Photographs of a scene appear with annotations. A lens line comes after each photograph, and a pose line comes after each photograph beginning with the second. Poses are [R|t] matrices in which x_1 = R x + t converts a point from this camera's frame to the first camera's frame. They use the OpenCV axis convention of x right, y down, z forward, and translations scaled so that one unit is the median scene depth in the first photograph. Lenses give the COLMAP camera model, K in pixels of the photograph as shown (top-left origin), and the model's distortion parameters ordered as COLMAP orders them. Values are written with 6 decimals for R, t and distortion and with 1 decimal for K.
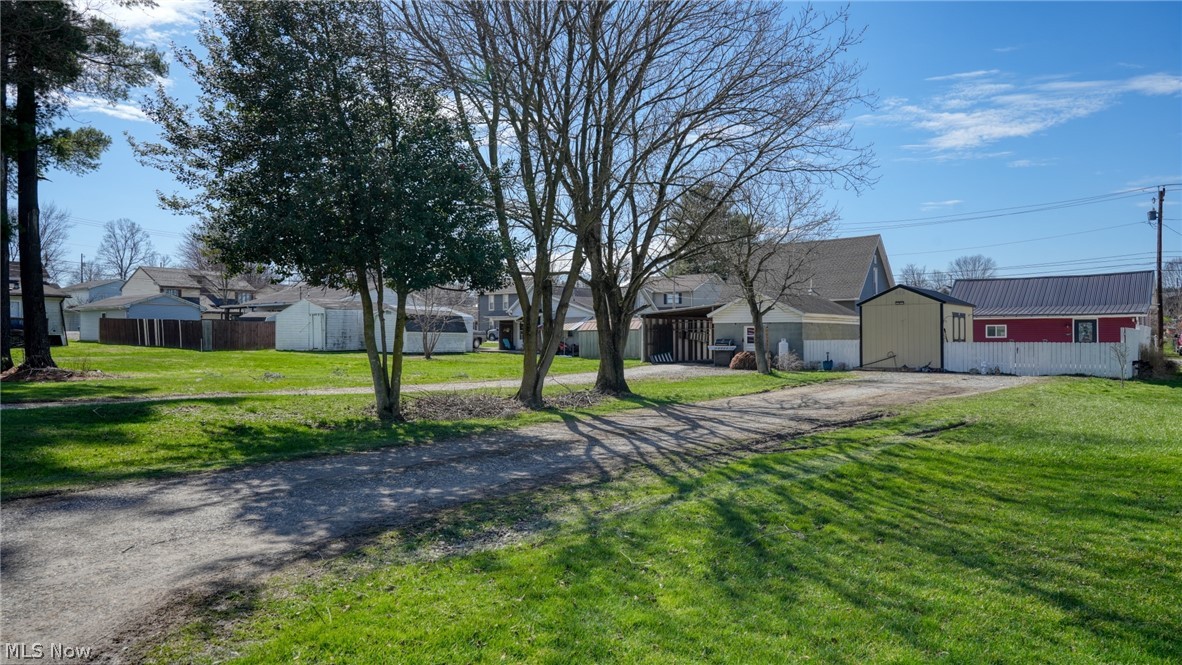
lens RADIAL K [[838.7, 0, 591.0], [0, 838.7, 332.5], [0, 0, 1]] dist [-0.000099, 0.000592]
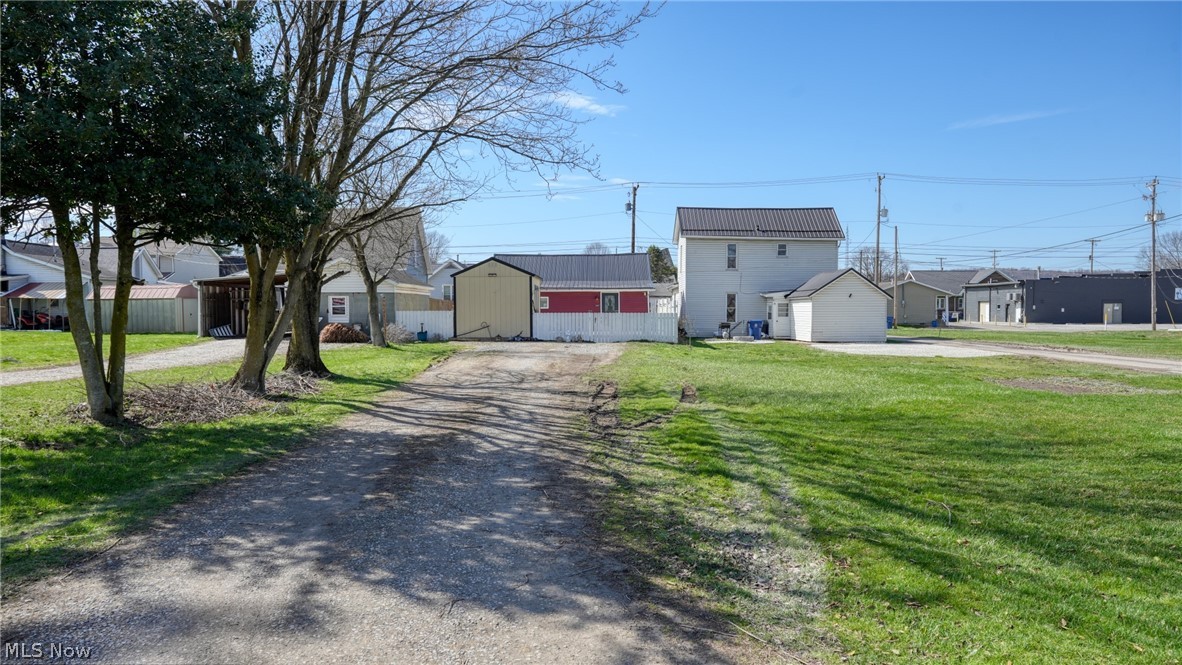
lens RADIAL K [[838.7, 0, 591.0], [0, 838.7, 332.5], [0, 0, 1]] dist [-0.000099, 0.000592]
pose [[0.814441, -0.015717, 0.580034, -0.135637], [-0.004945, 0.999409, 0.034024, -0.000186], [-0.580226, -0.030579, 0.813881, 0.085746]]
